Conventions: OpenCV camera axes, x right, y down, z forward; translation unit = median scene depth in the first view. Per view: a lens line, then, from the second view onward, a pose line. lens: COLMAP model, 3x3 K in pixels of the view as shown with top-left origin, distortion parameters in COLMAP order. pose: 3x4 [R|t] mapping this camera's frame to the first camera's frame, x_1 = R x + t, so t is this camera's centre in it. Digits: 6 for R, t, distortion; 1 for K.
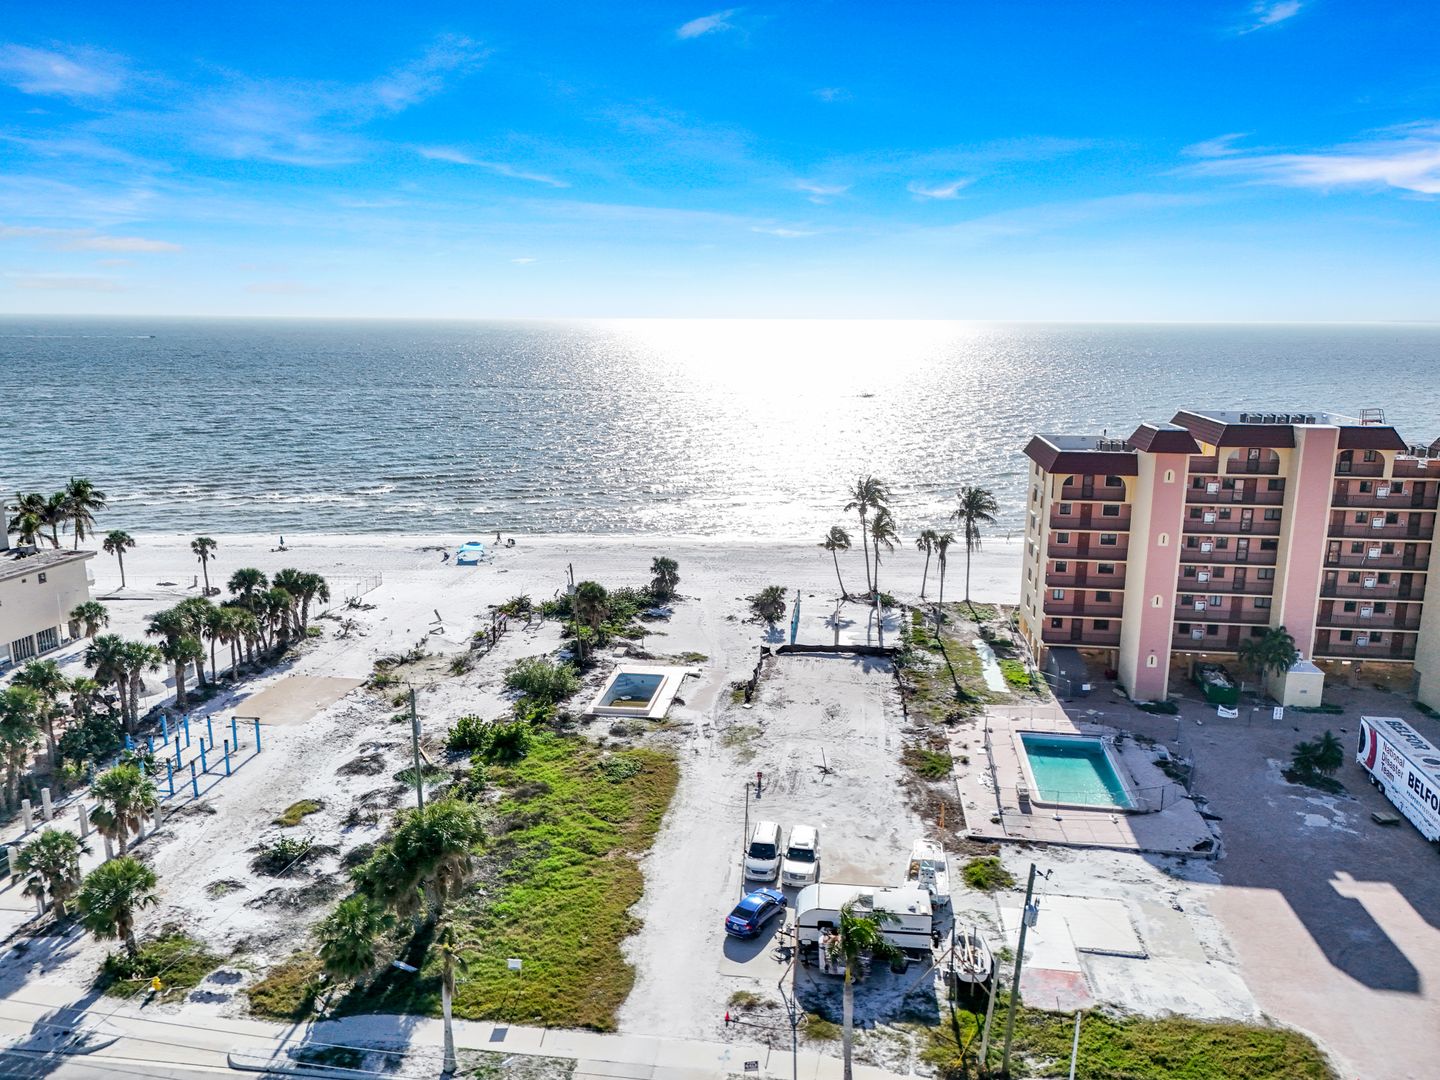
lens RADIAL K [[1058.6, 0, 720.0], [0, 1058.6, 540.0], [0, 0, 1]] dist [0.066242, -0.055961]
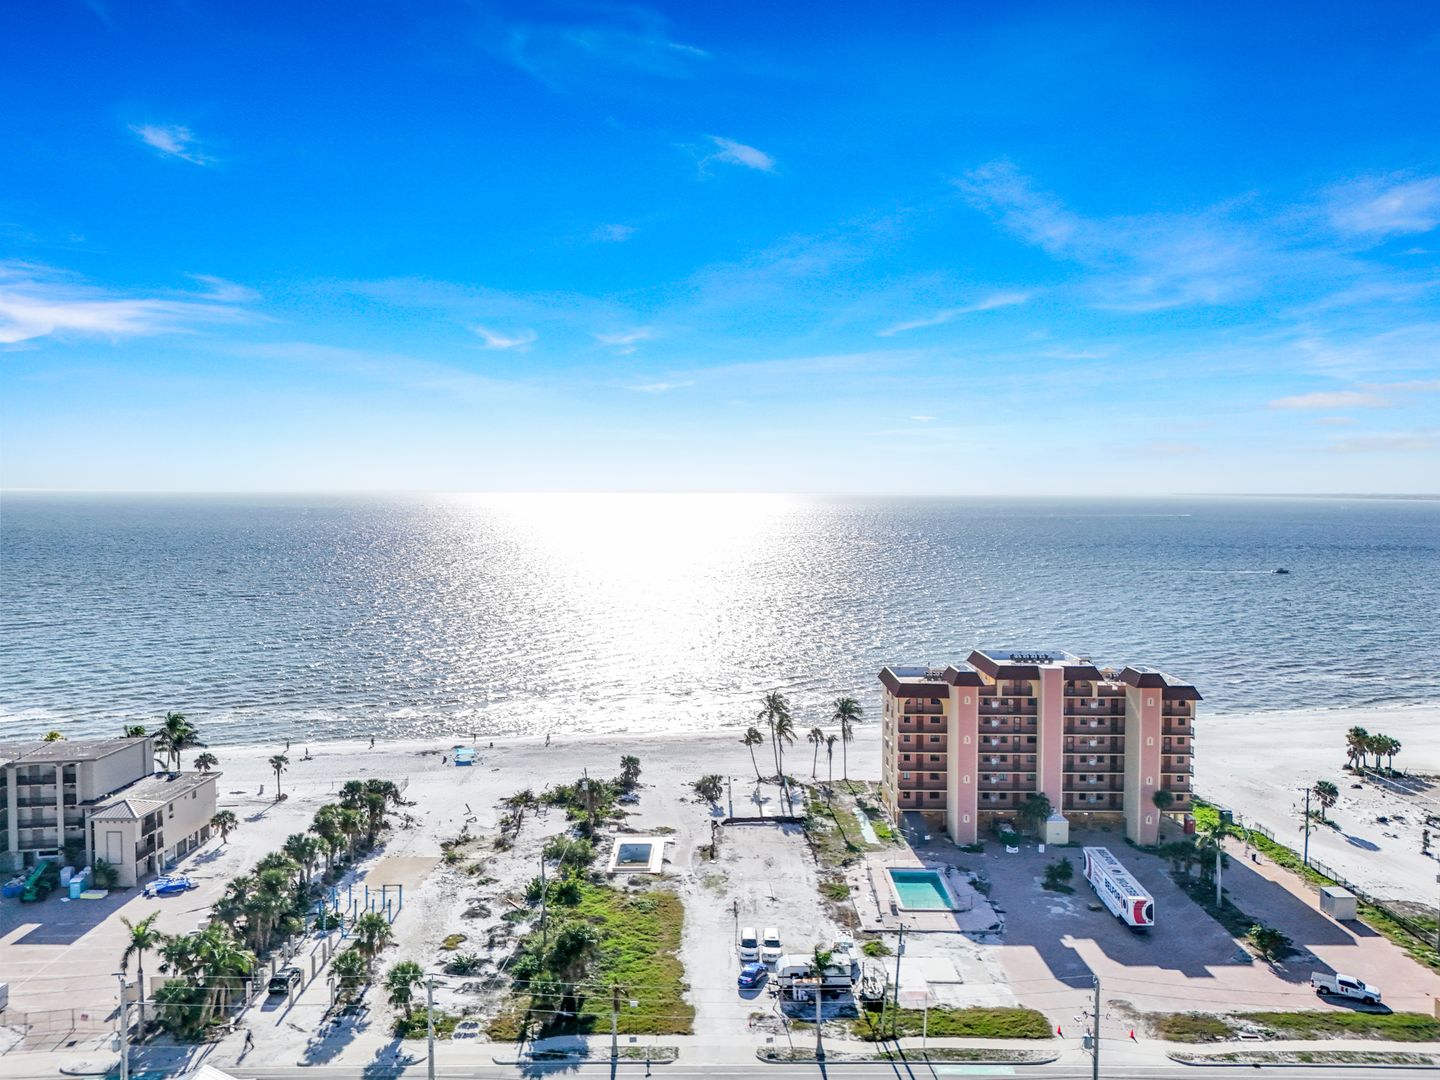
lens RADIAL K [[1048.3, 0, 720.0], [0, 1048.3, 540.0], [0, 0, 1]] dist [0.065777, -0.057381]
pose [[0.990499, -0.009445, 0.137197, -0.173085], [0.030903, 0.987410, -0.155132, -0.064740], [-0.134005, 0.157898, 0.978321, -0.565297]]
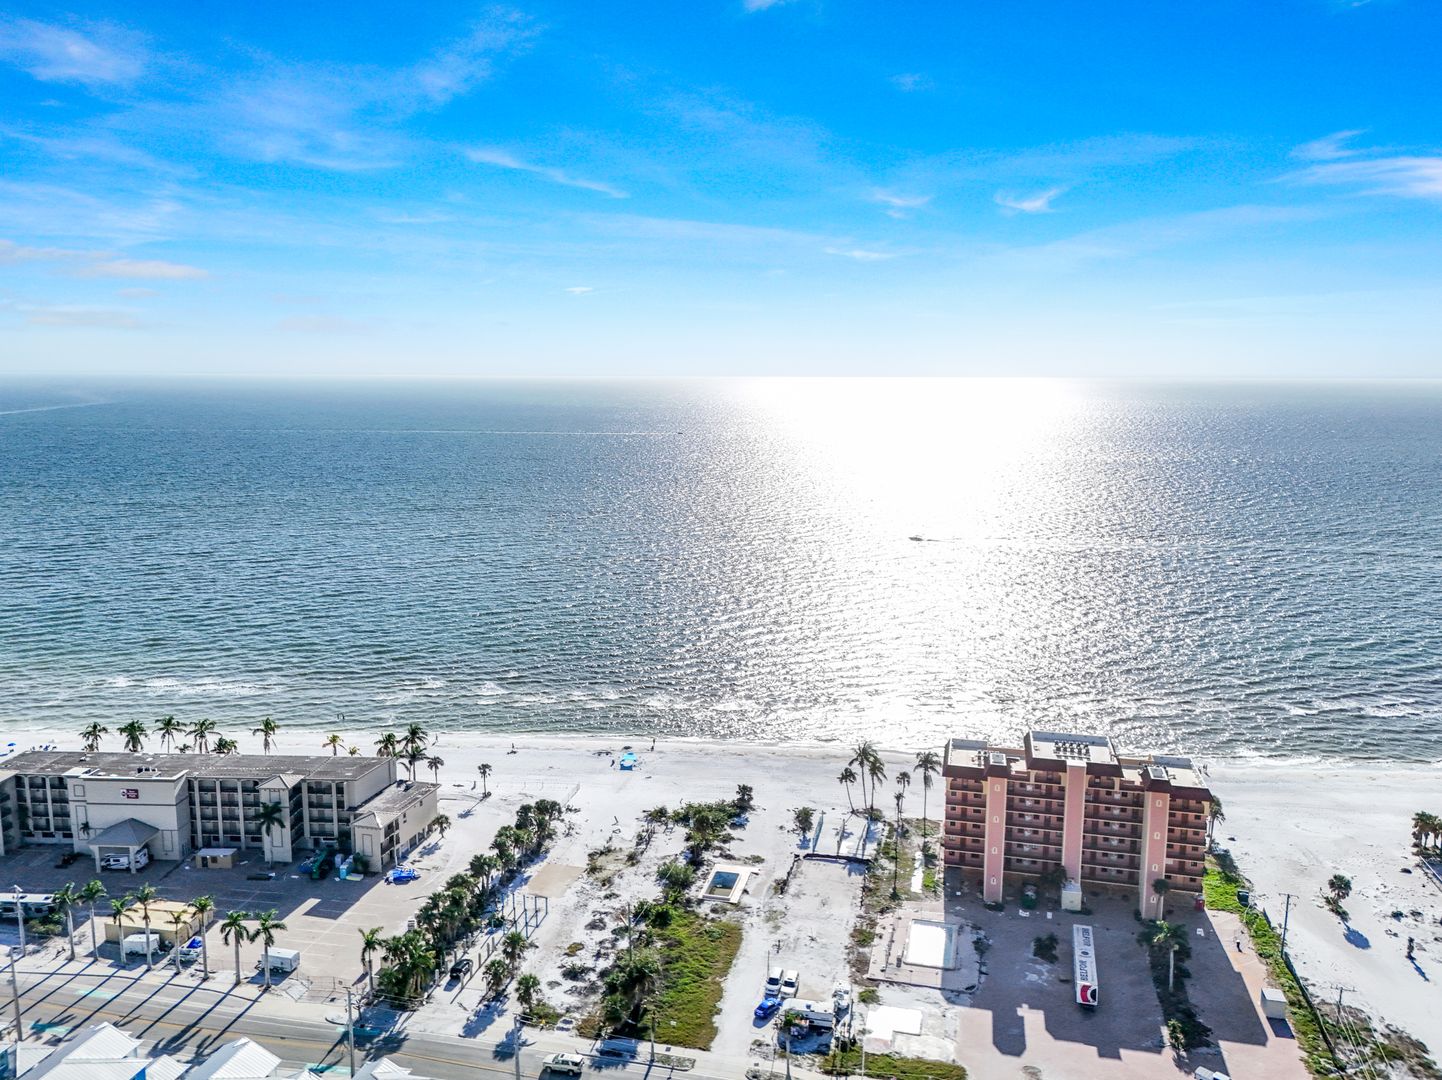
lens RADIAL K [[1066.5, 0, 722.9], [0, 1066.5, 541.0], [0, 0, 1]] dist [0.063862, -0.054249]
pose [[0.994963, 0.013337, -0.099354, 0.112057], [-0.018660, 0.998429, -0.052841, -0.407096], [0.098493, 0.054429, 0.993648, -1.054761]]
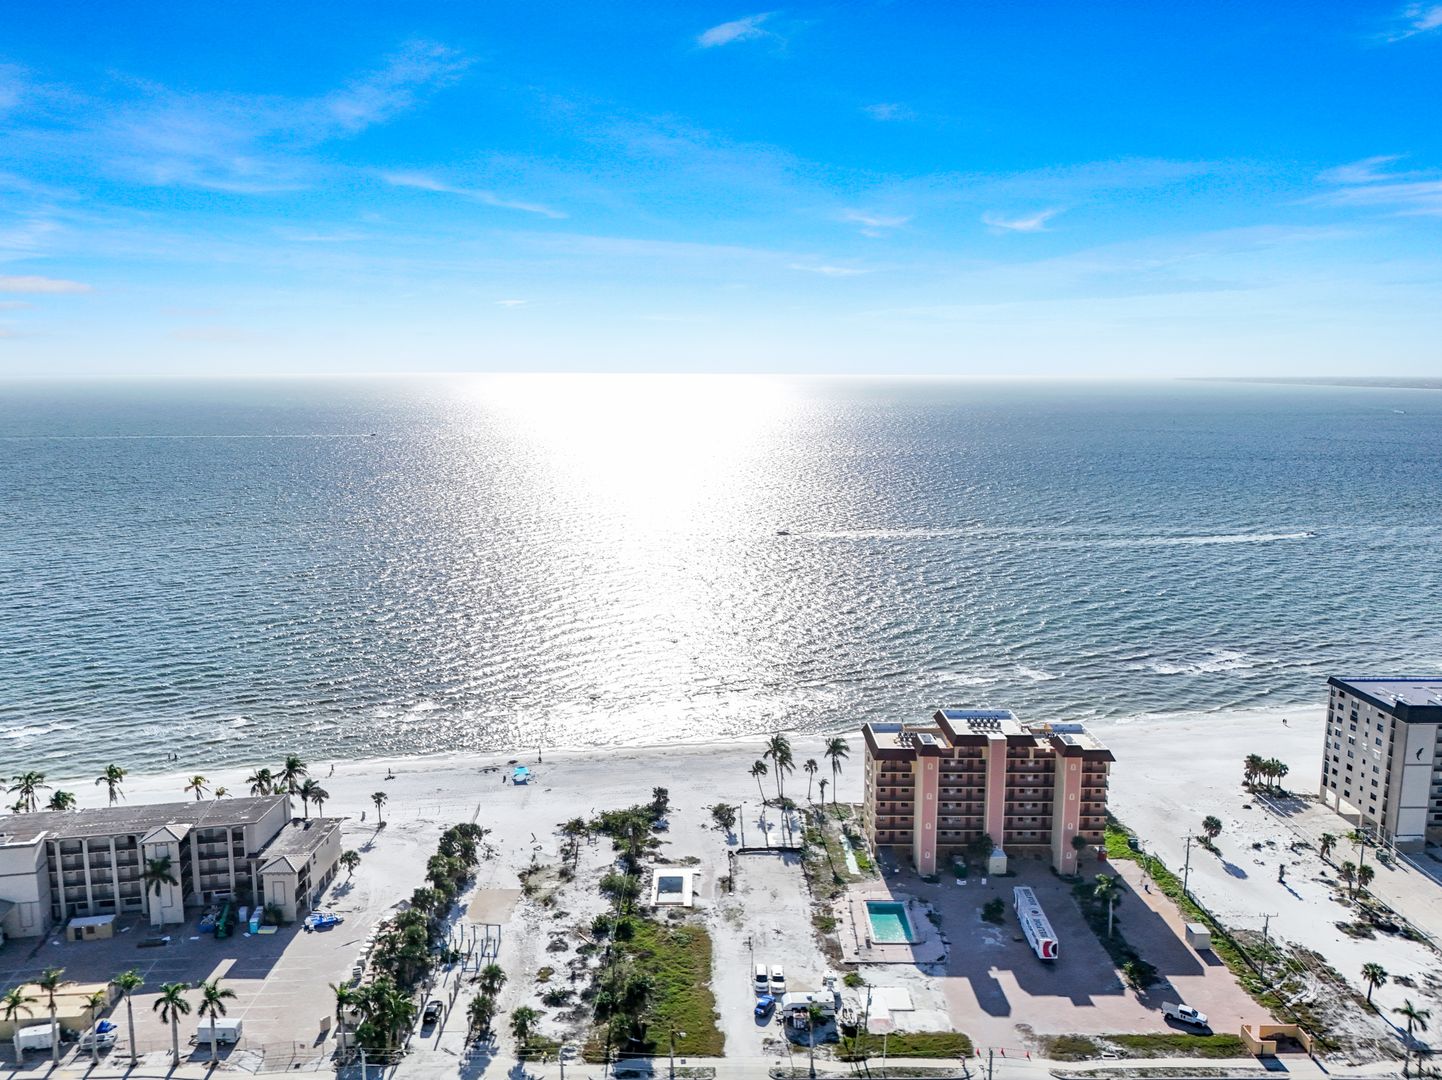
lens RADIAL K [[1060.0, 0, 721.0], [0, 1060.0, 540.0], [0, 0, 1]] dist [0.066242, -0.055961]
pose [[0.989664, -0.025861, 0.141055, -0.265357], [0.033064, 0.998253, -0.048957, -0.418433], [-0.139542, 0.053115, 0.988791, -1.027338]]
